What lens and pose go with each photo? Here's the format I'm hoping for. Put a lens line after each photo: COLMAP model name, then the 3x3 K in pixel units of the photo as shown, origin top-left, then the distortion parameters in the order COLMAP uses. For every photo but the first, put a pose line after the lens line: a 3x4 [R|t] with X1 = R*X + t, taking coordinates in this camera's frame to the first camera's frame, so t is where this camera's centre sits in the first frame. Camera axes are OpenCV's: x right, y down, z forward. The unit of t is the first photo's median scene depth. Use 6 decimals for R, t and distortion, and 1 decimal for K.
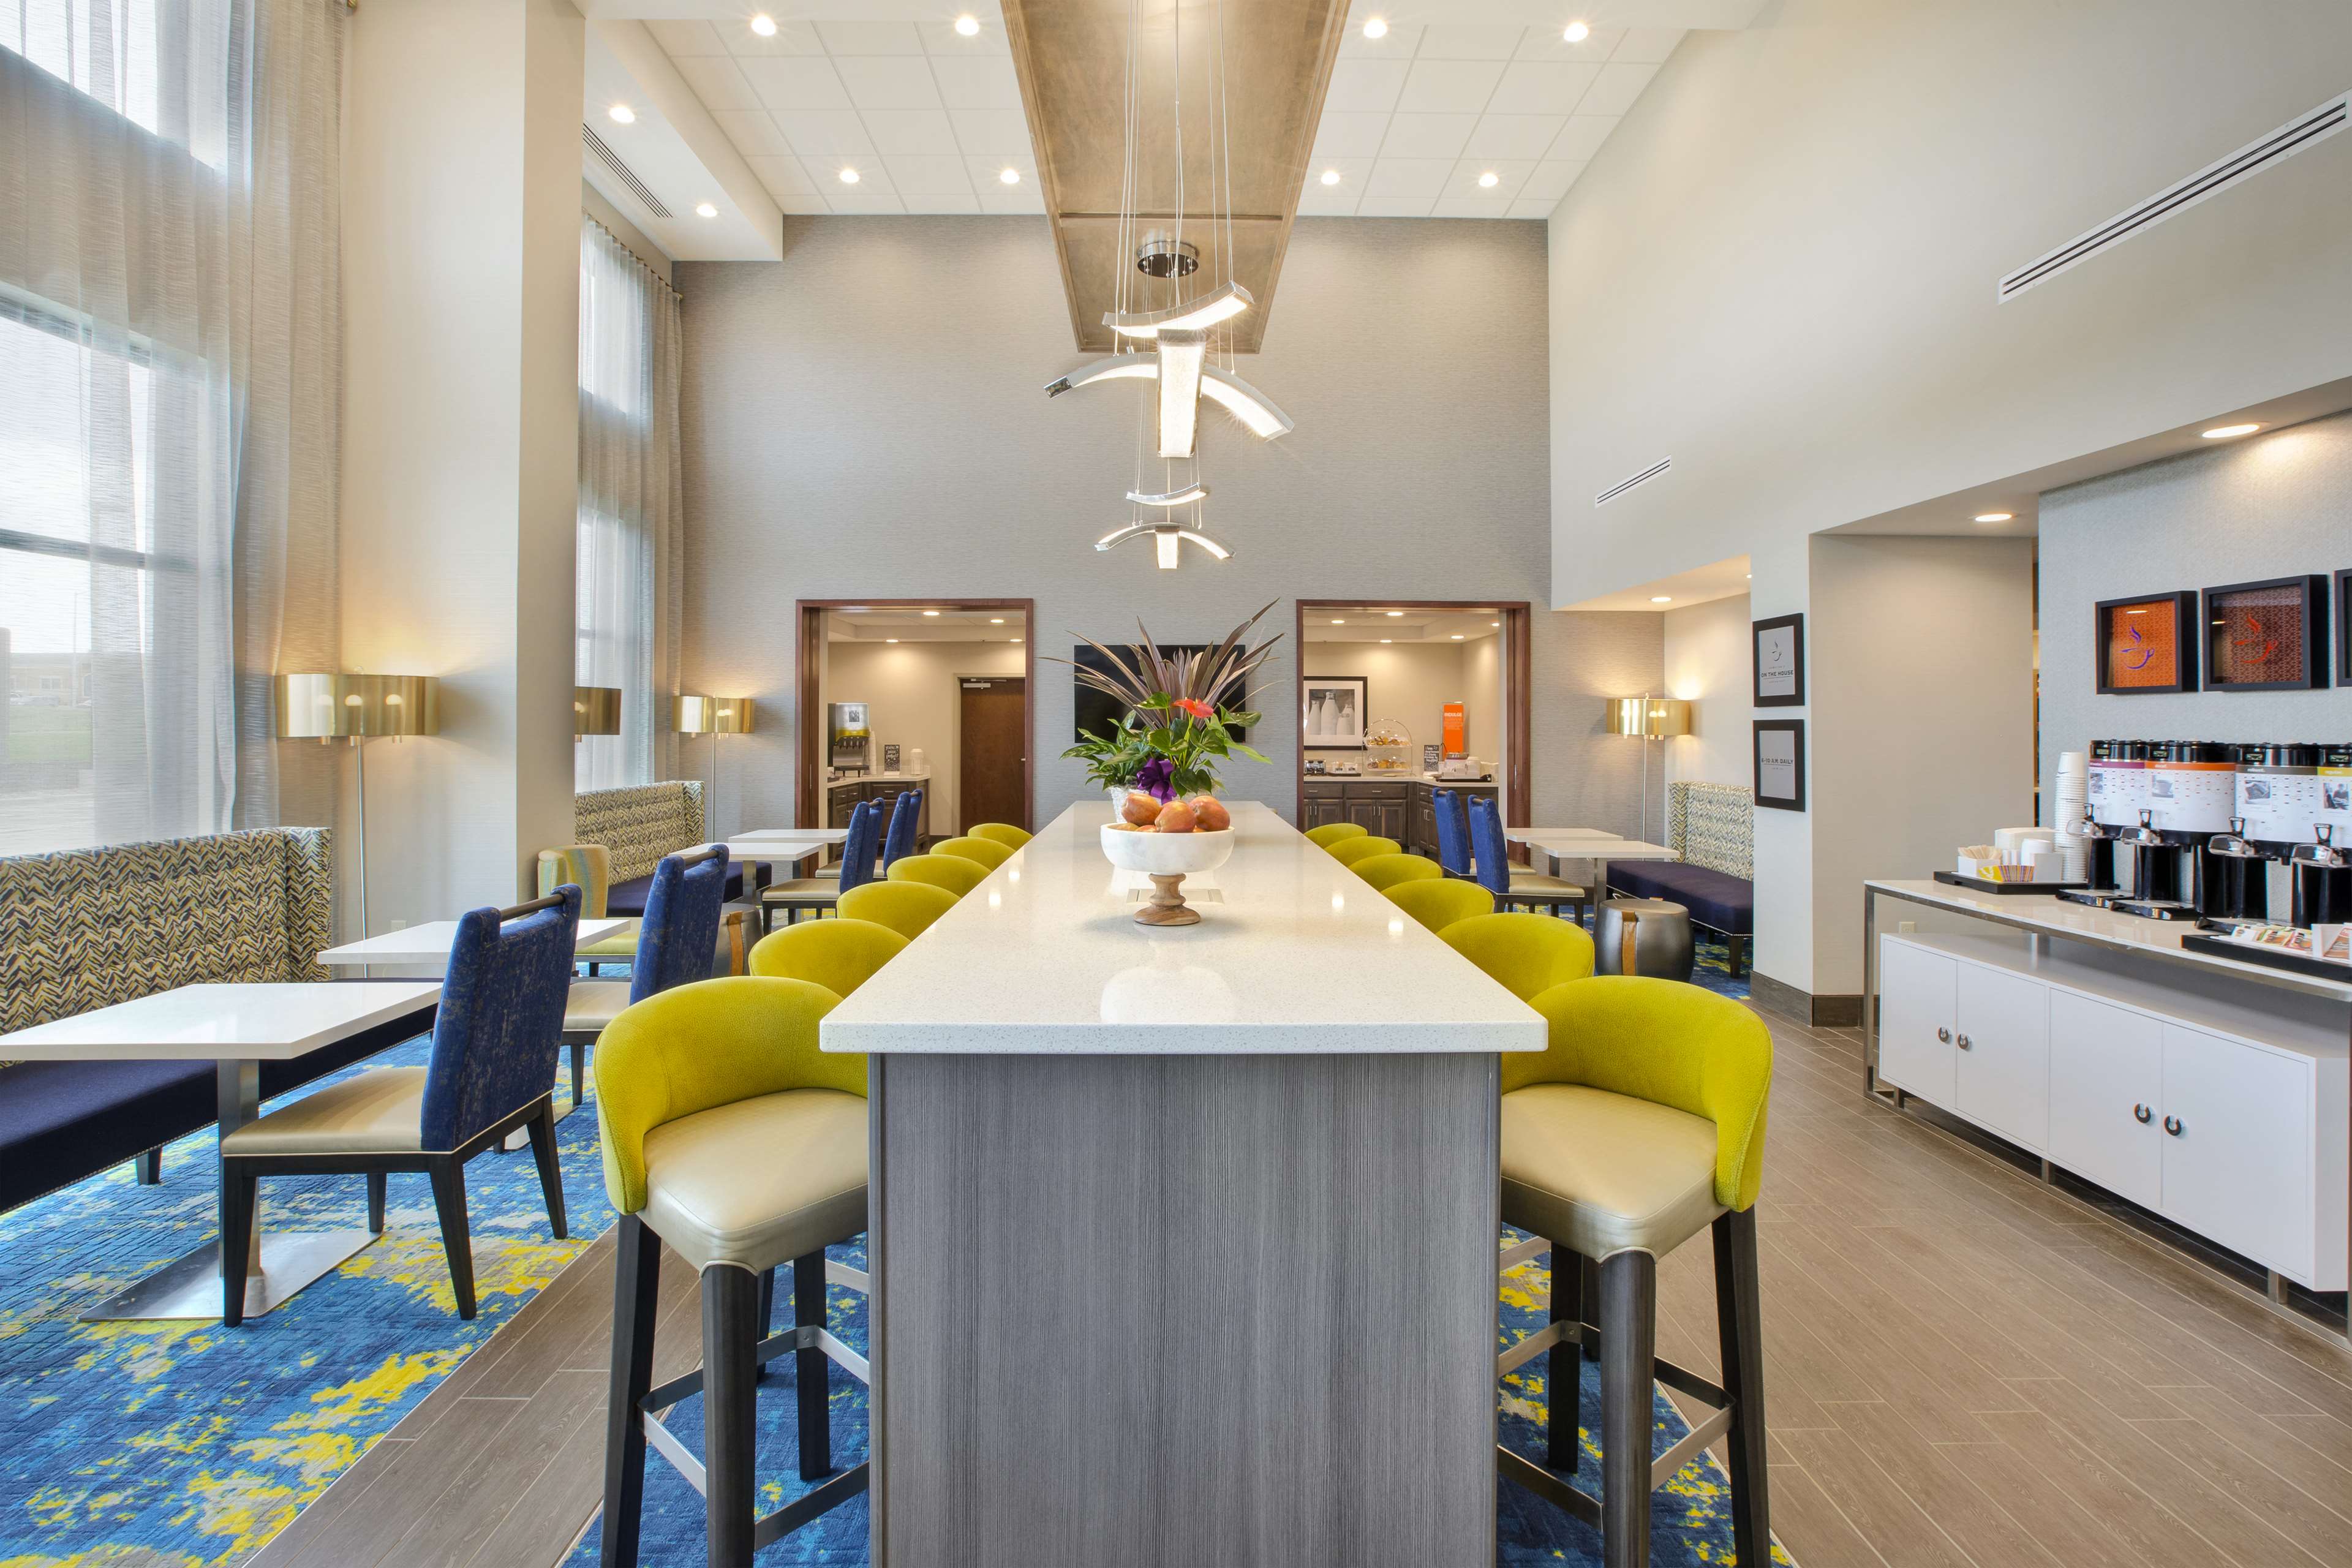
lens RADIAL K [[1109.5, 0, 1163.4], [0, 1109.5, 713.0], [0, 0, 1]] dist [-0.003848, -0.000145]
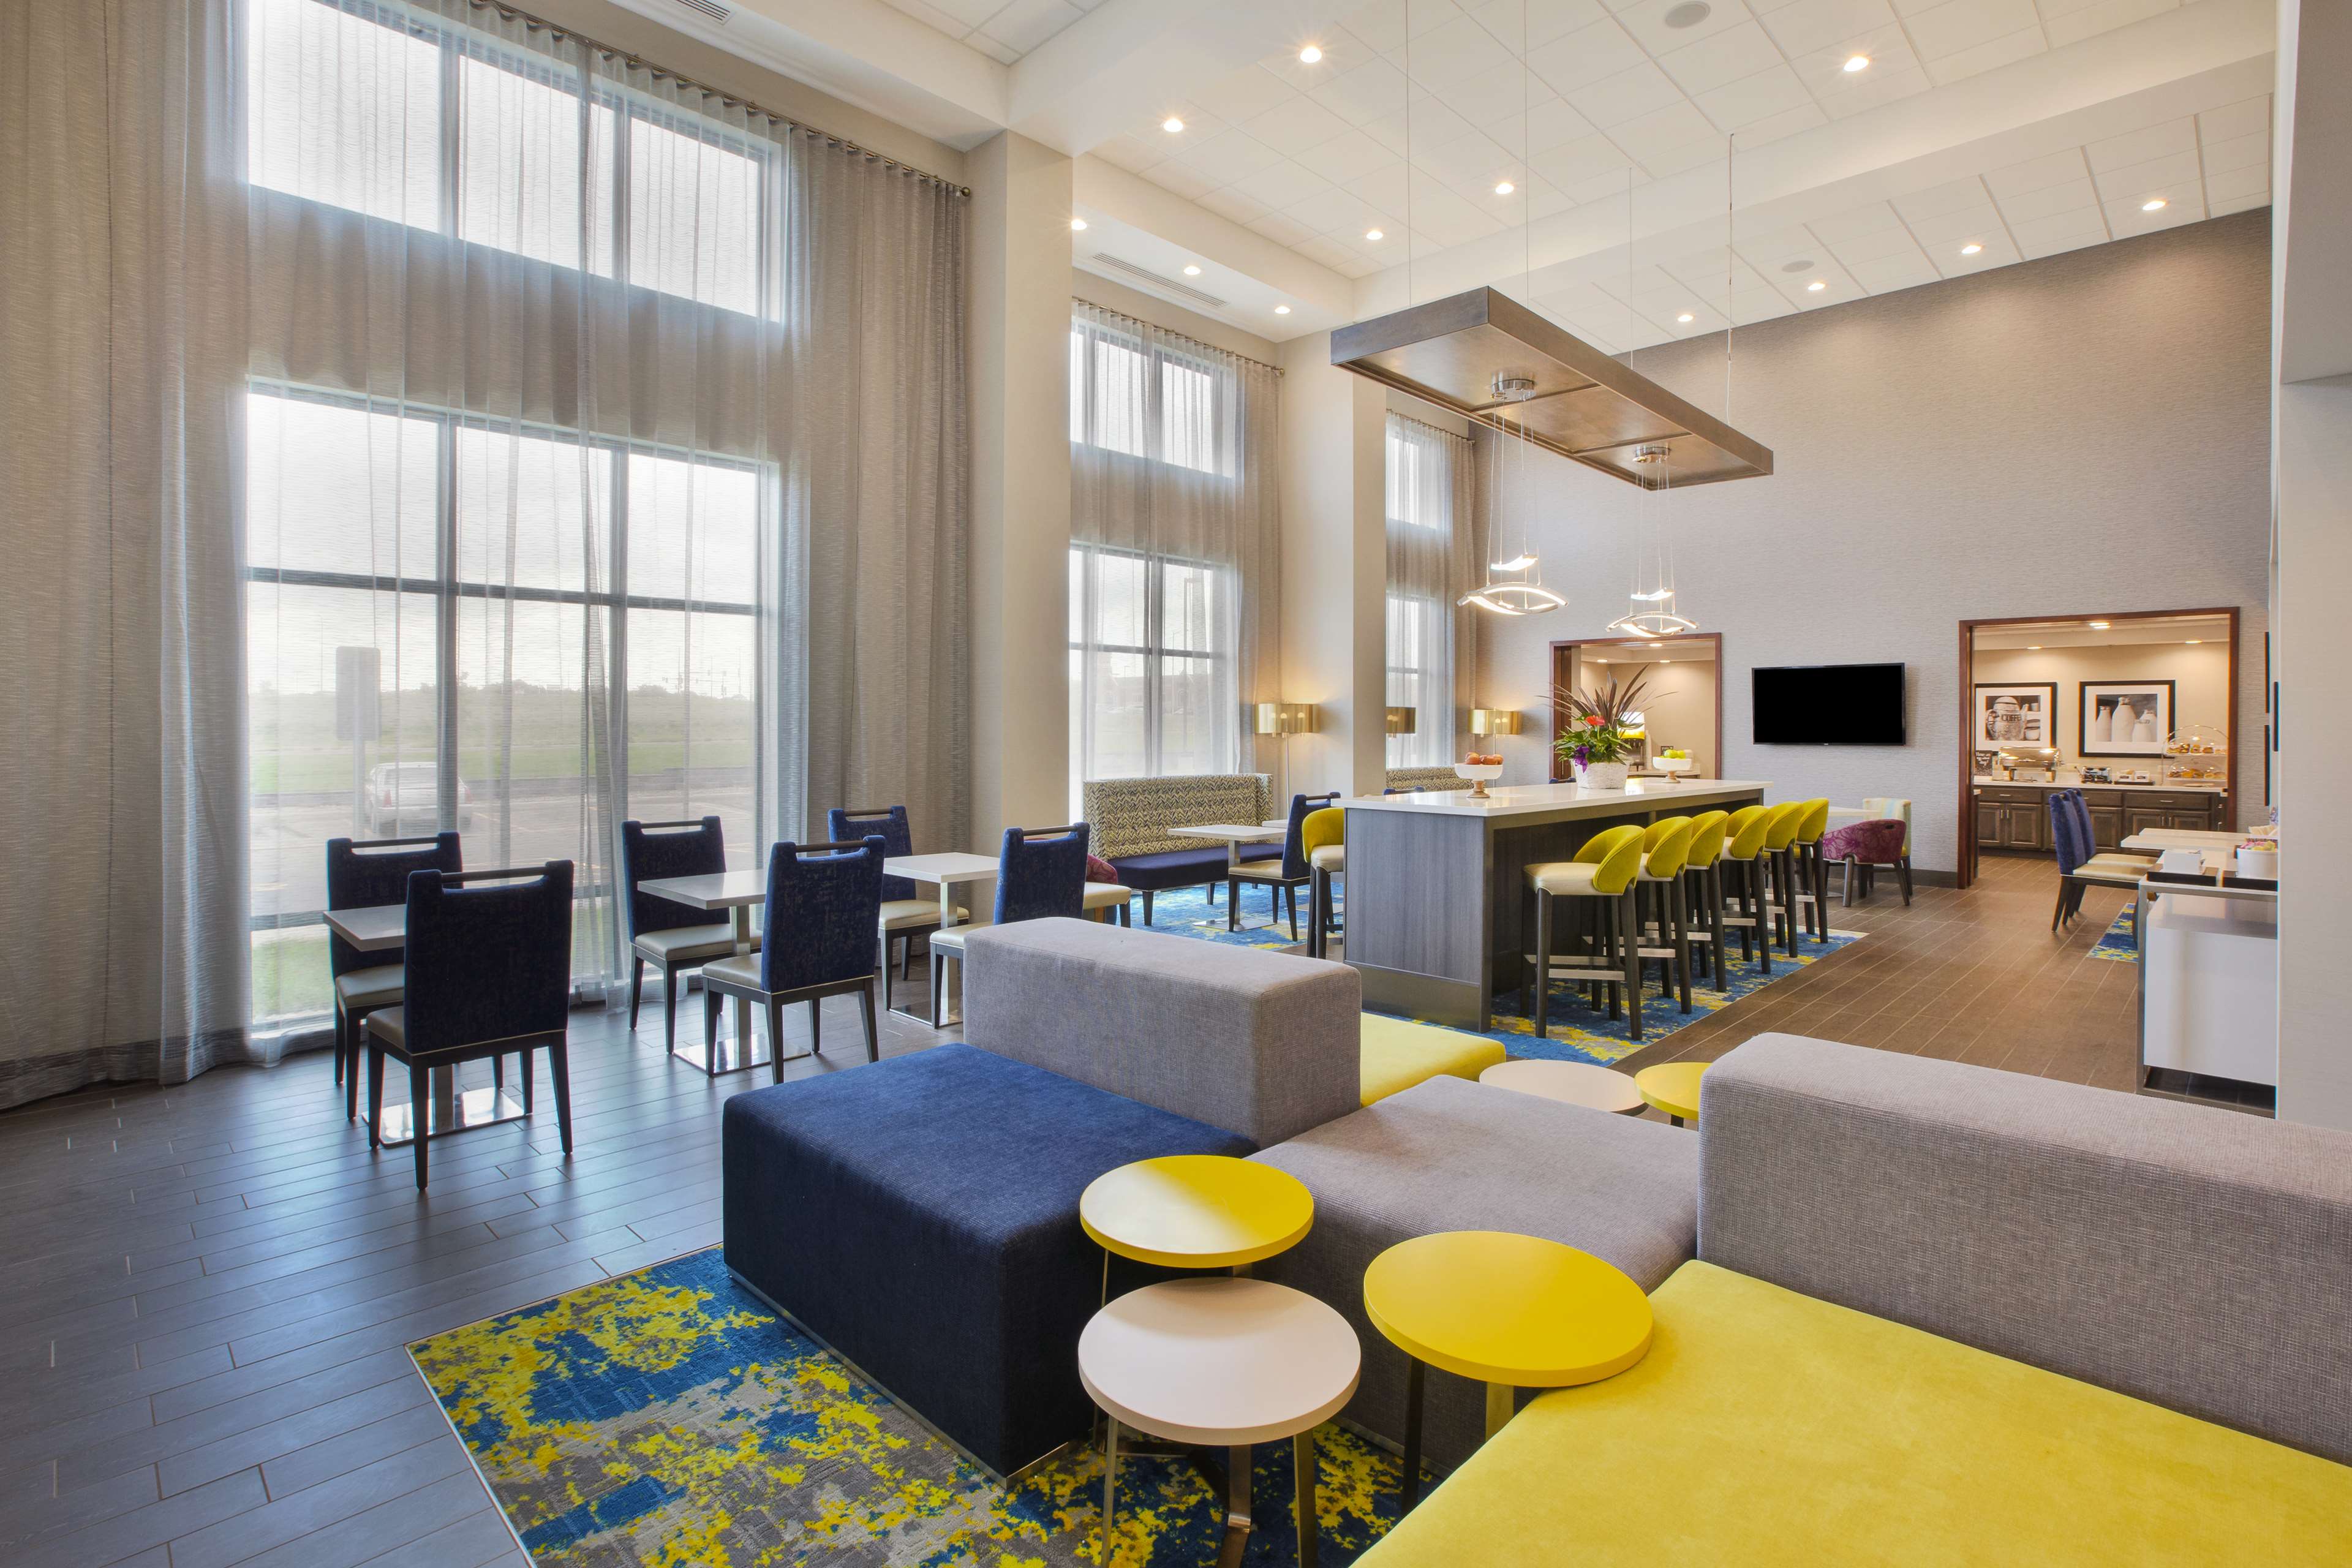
lens RADIAL K [[1109.5, 0, 1163.4], [0, 1109.5, 713.0], [0, 0, 1]] dist [-0.003848, -0.000145]
pose [[0.704488, -0.006206, -0.709688, 0.583419], [0.002879, 0.999979, -0.005886, -0.004629], [0.709710, 0.002103, 0.704491, -0.623522]]
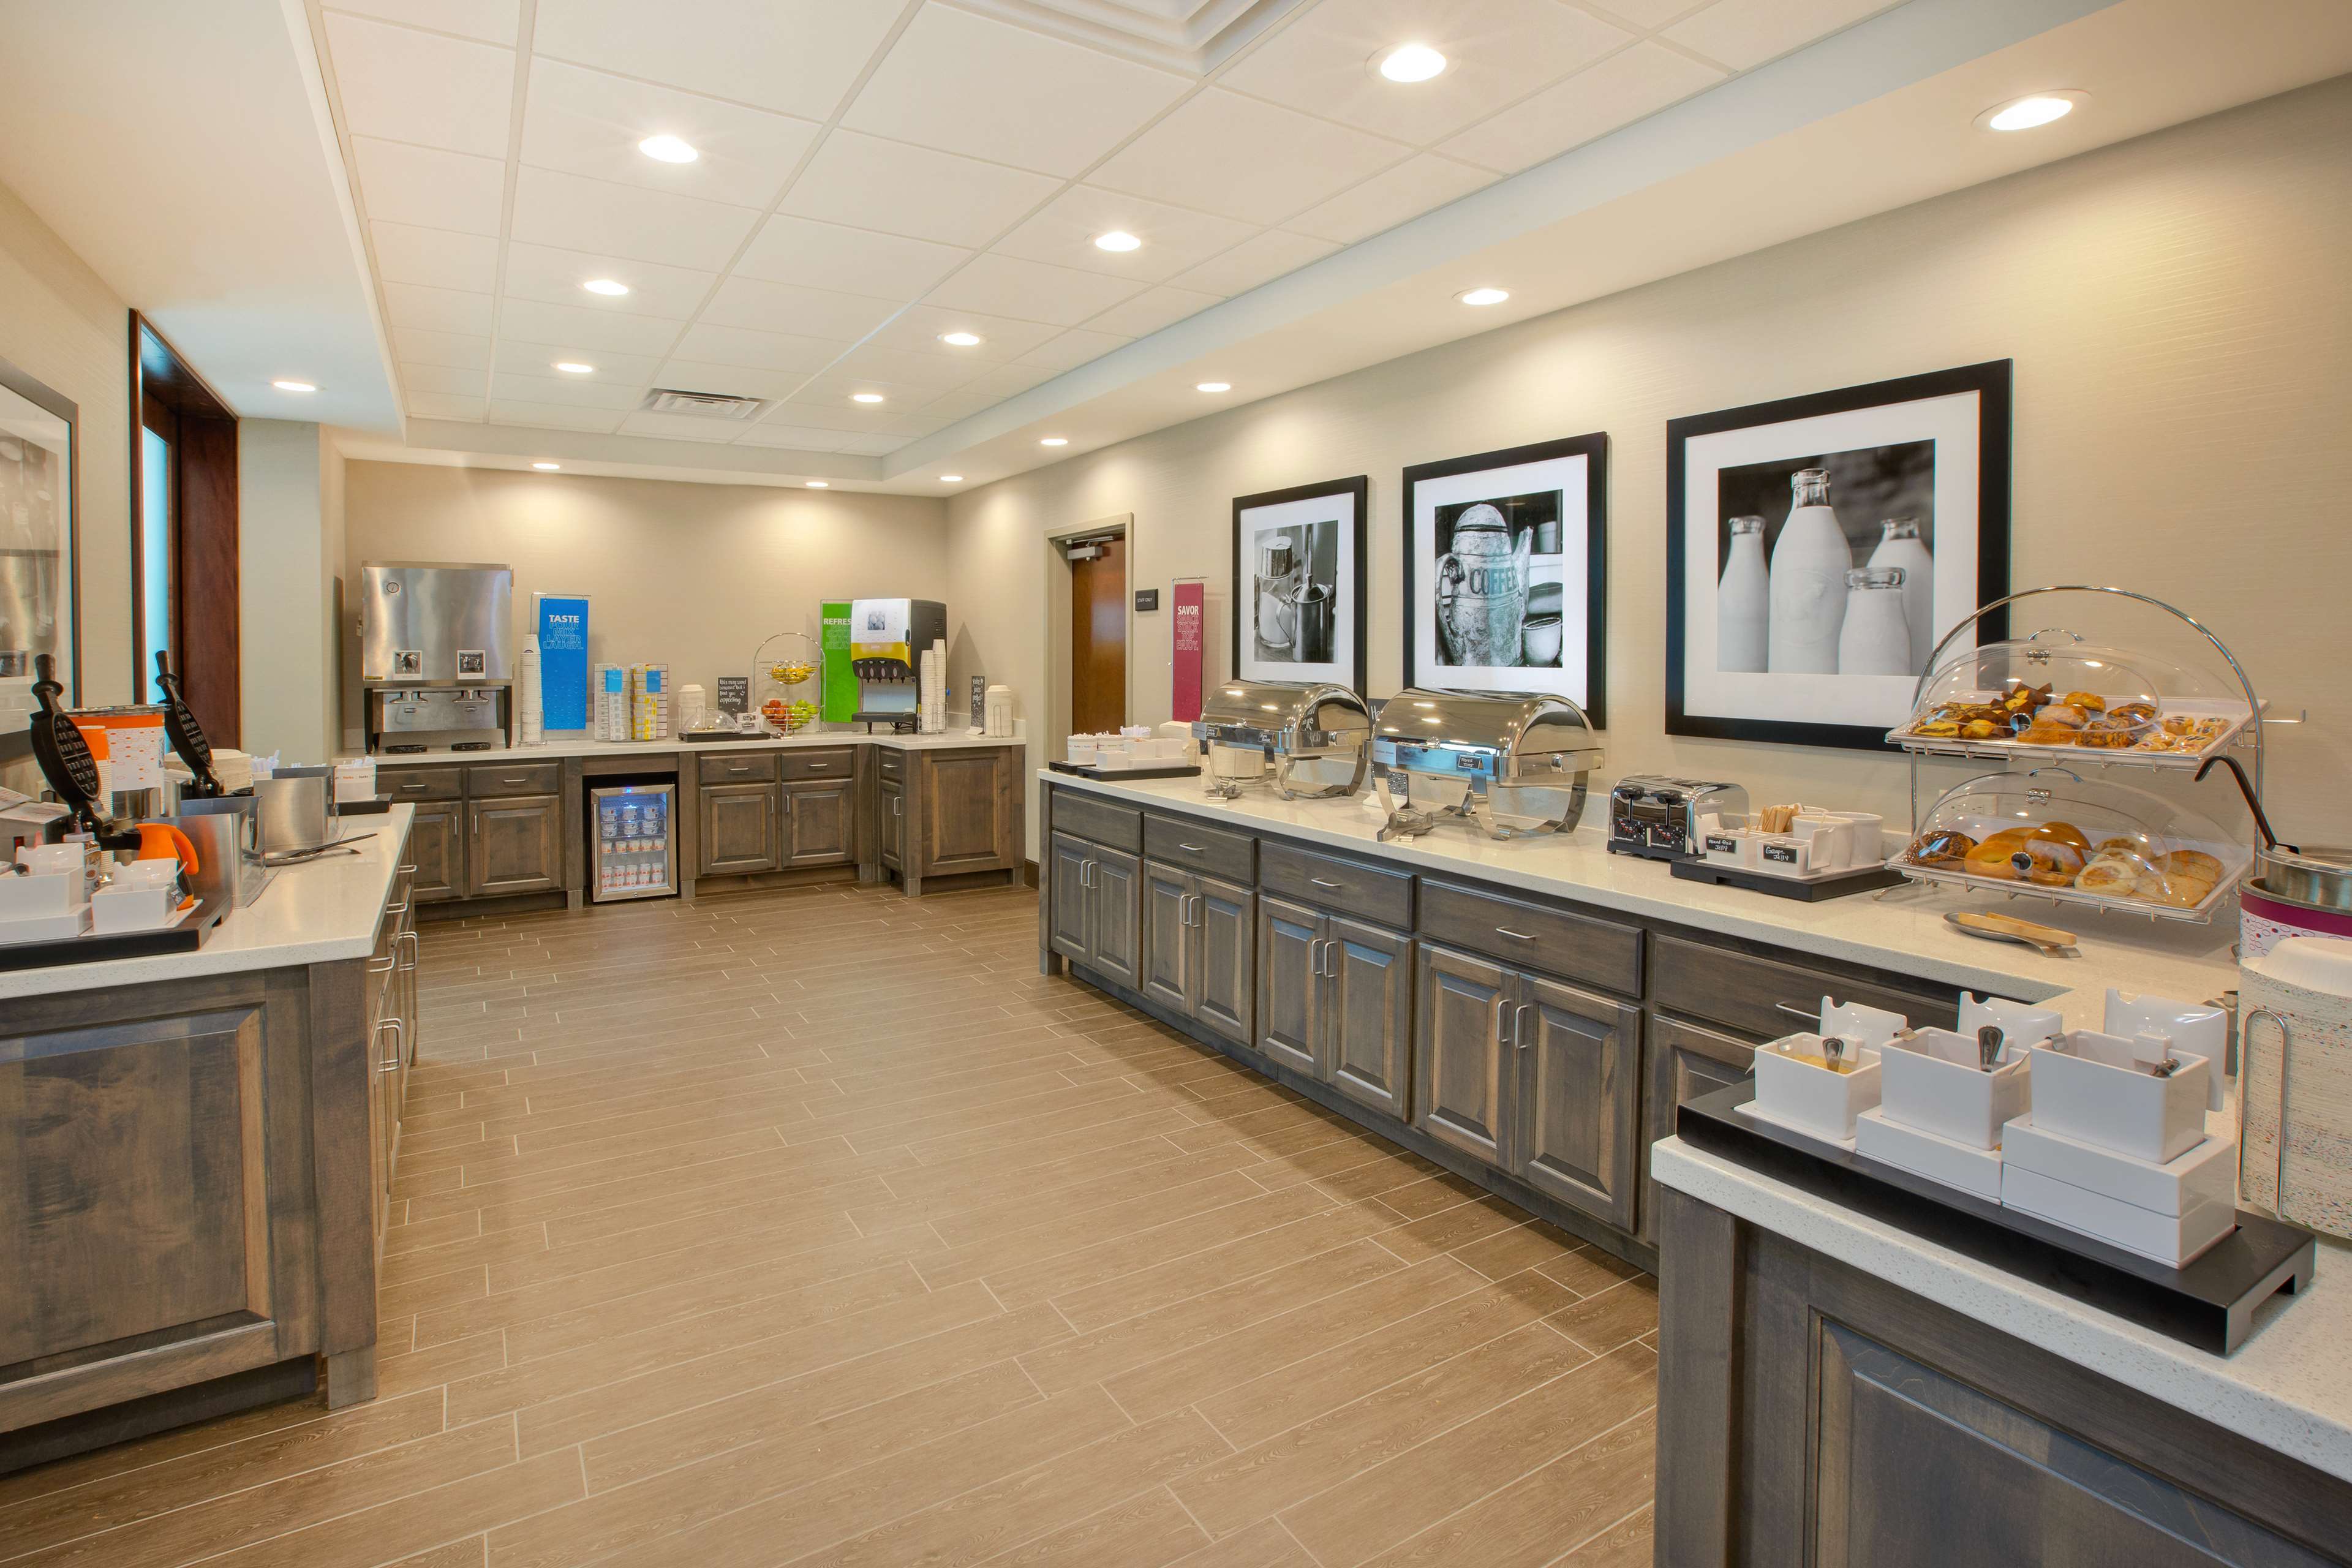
lens RADIAL K [[1172.2, 0, 1180.0], [0, 1172.2, 660.4], [0, 0, 1]] dist [-0.002032, -0.000086]
pose [[0.520065, 0.009705, -0.854072, 0.665553], [0.008402, 0.999829, 0.016477, 0.030167], [0.854085, -0.015745, 0.519894, 1.865936]]
